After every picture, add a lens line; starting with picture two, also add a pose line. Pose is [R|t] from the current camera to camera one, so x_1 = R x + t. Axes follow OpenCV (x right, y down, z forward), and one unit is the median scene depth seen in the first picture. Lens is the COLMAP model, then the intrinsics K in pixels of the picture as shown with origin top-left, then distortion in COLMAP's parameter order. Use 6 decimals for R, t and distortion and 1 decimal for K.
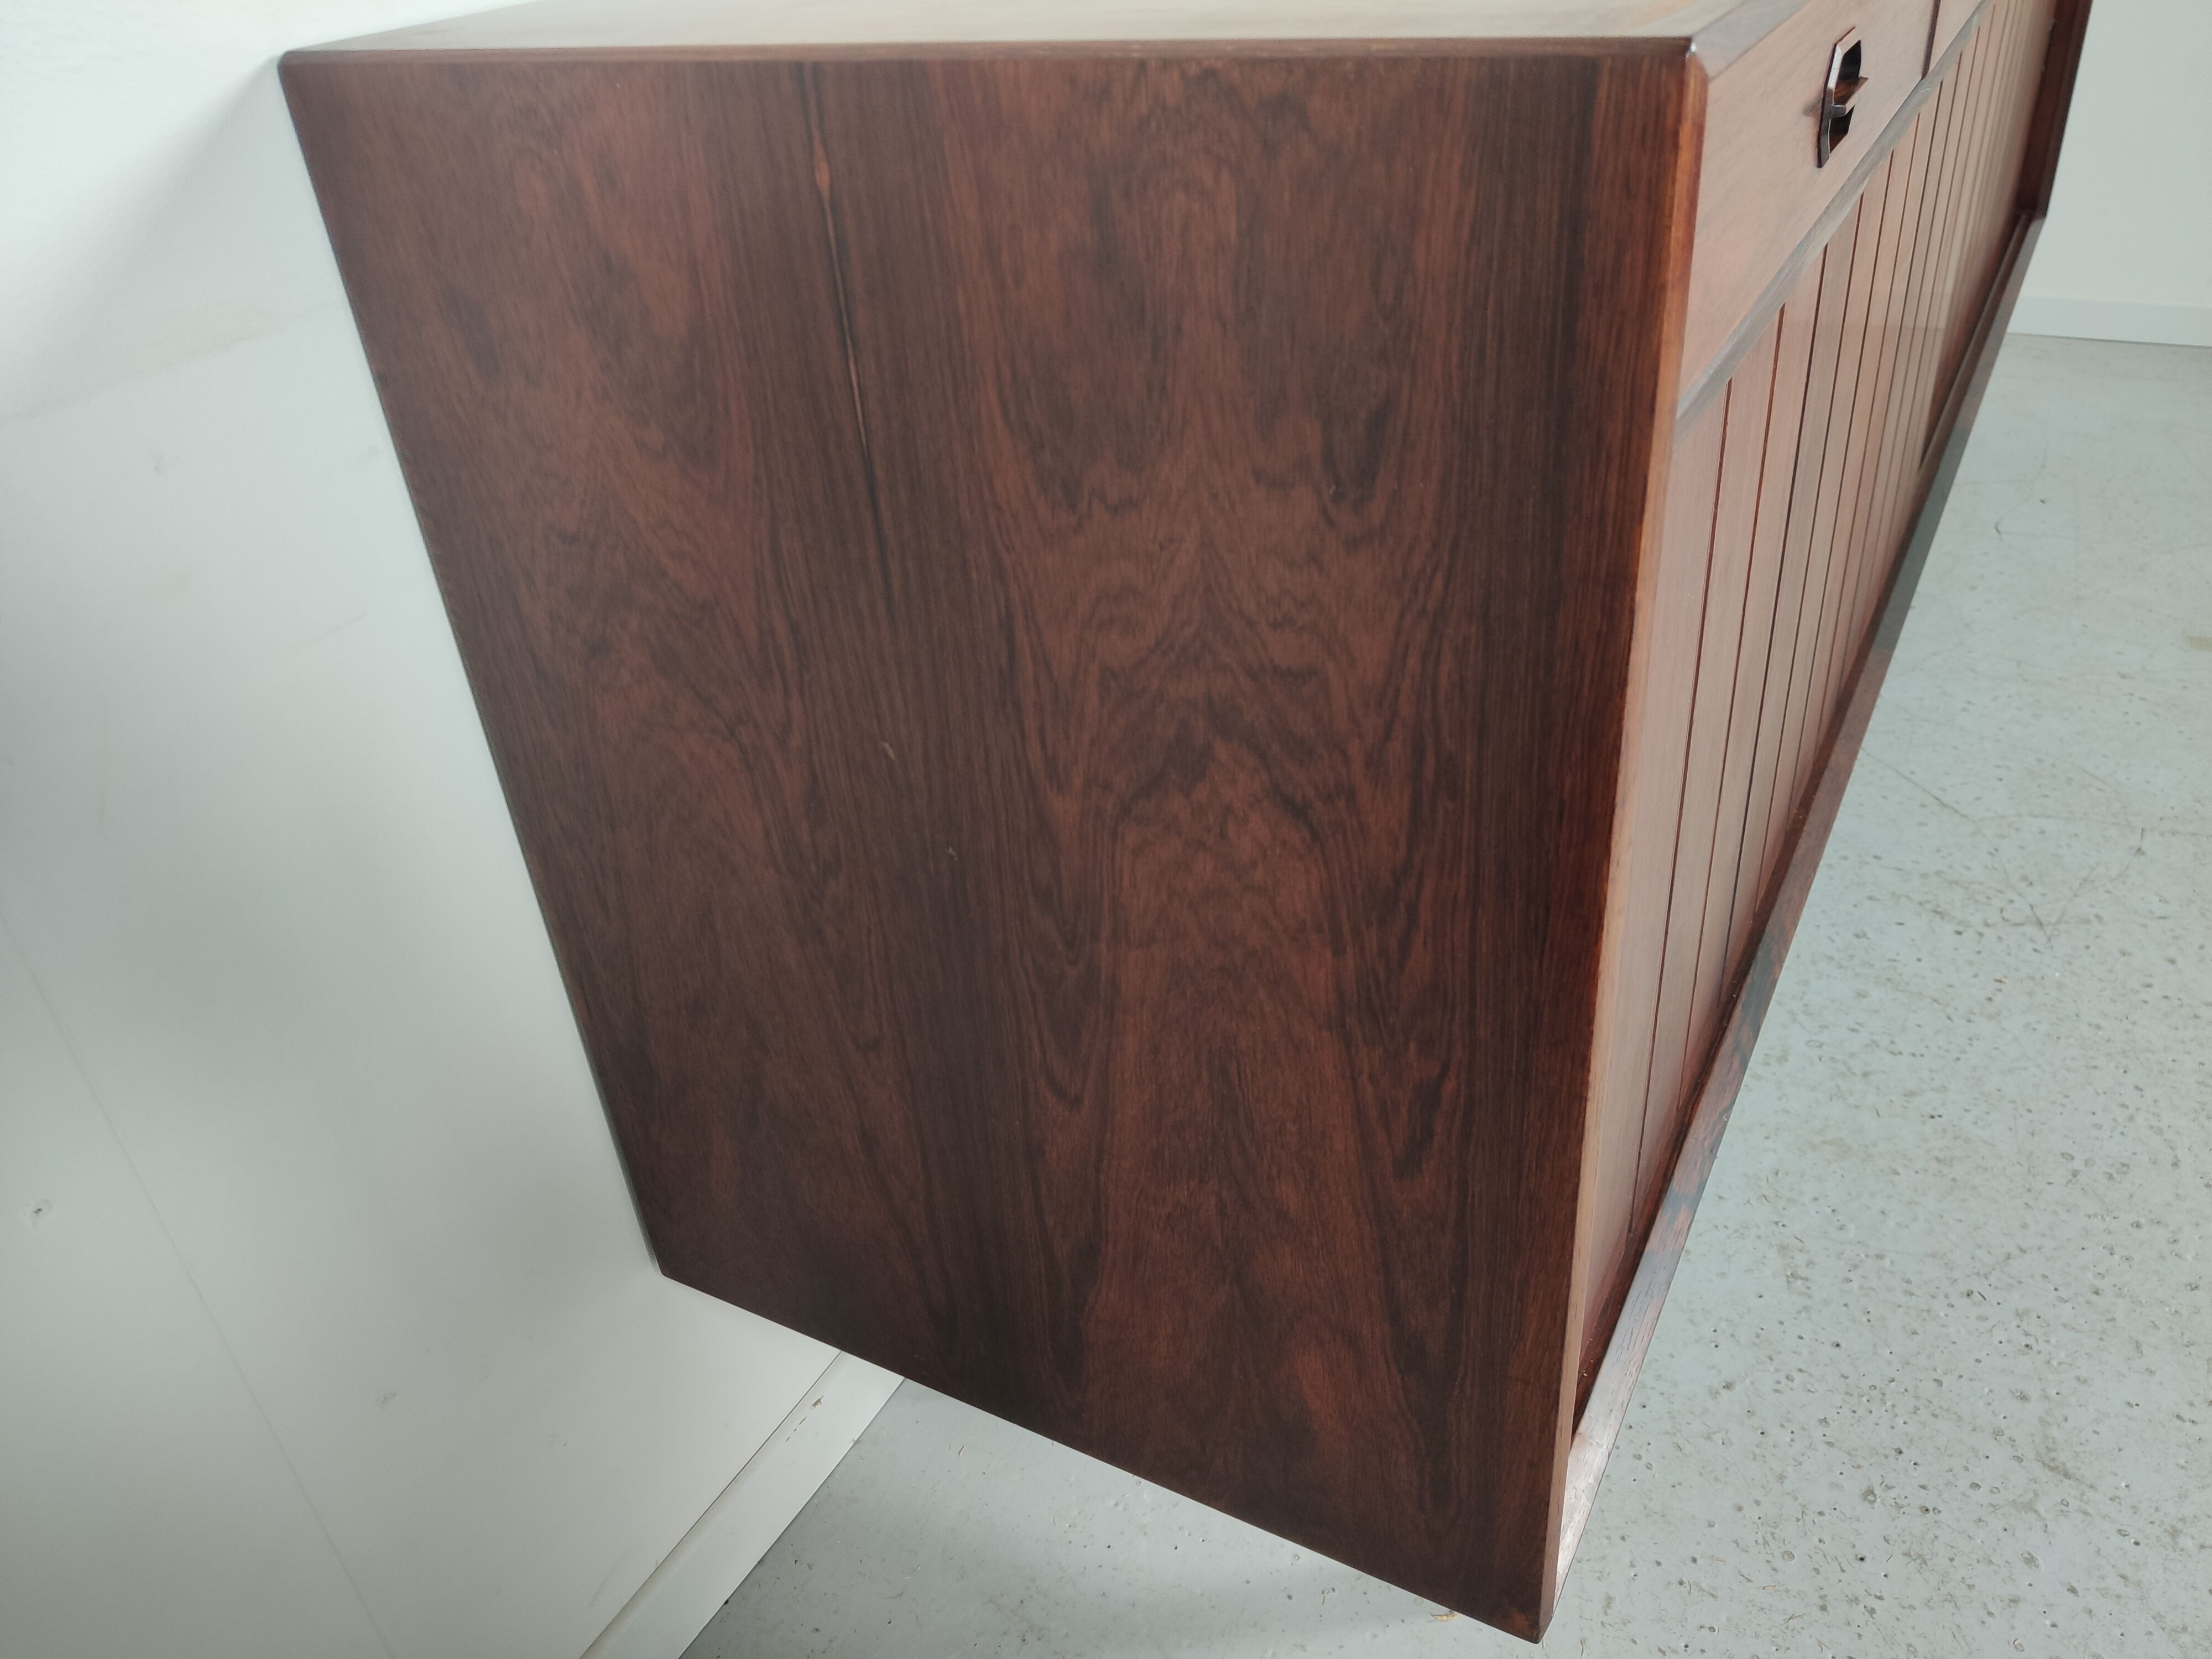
lens RADIAL K [[1688.1, 0, 1106.0], [0, 1688.1, 829.5], [0, 0, 1]] dist [-0.002994, 0.011243]
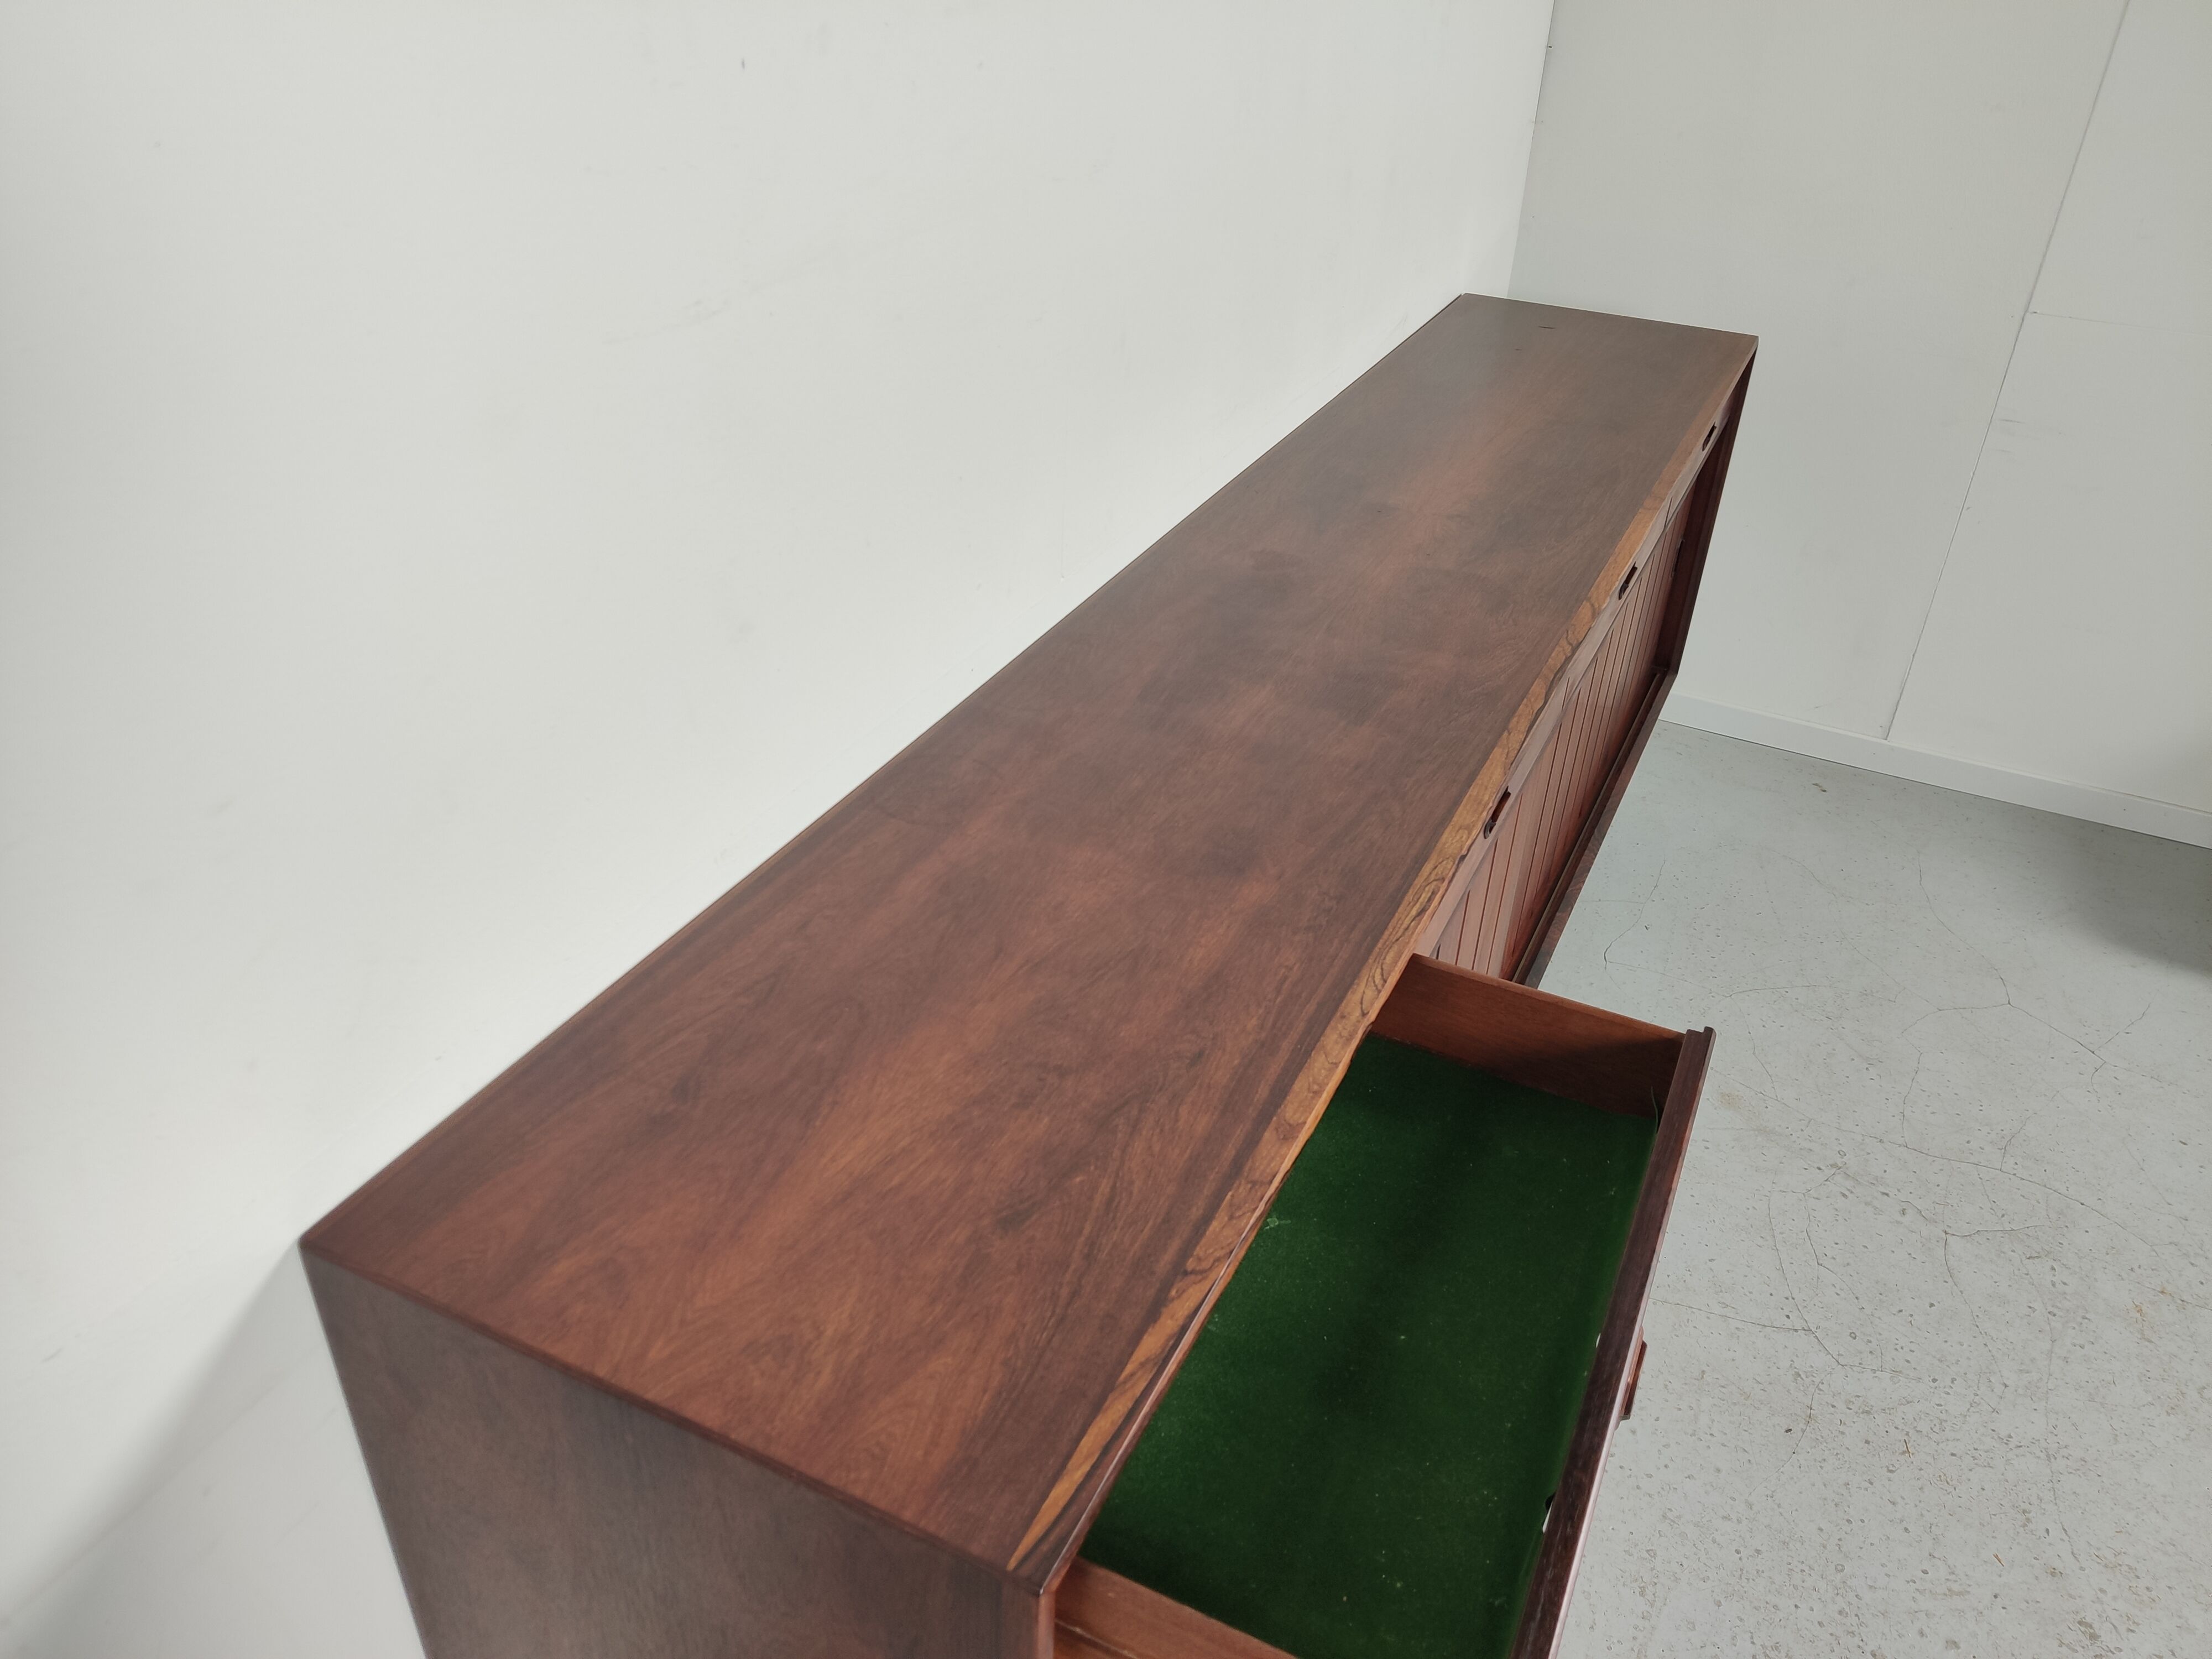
lens RADIAL K [[1688.1, 0, 1106.0], [0, 1688.1, 829.5], [0, 0, 1]] dist [-0.002994, 0.011243]
pose [[0.991573, 0.067694, 0.110459, 0.035394], [-0.068254, 0.997667, 0.001295, -0.408332], [-0.110113, -0.008823, 0.993880, -0.313614]]
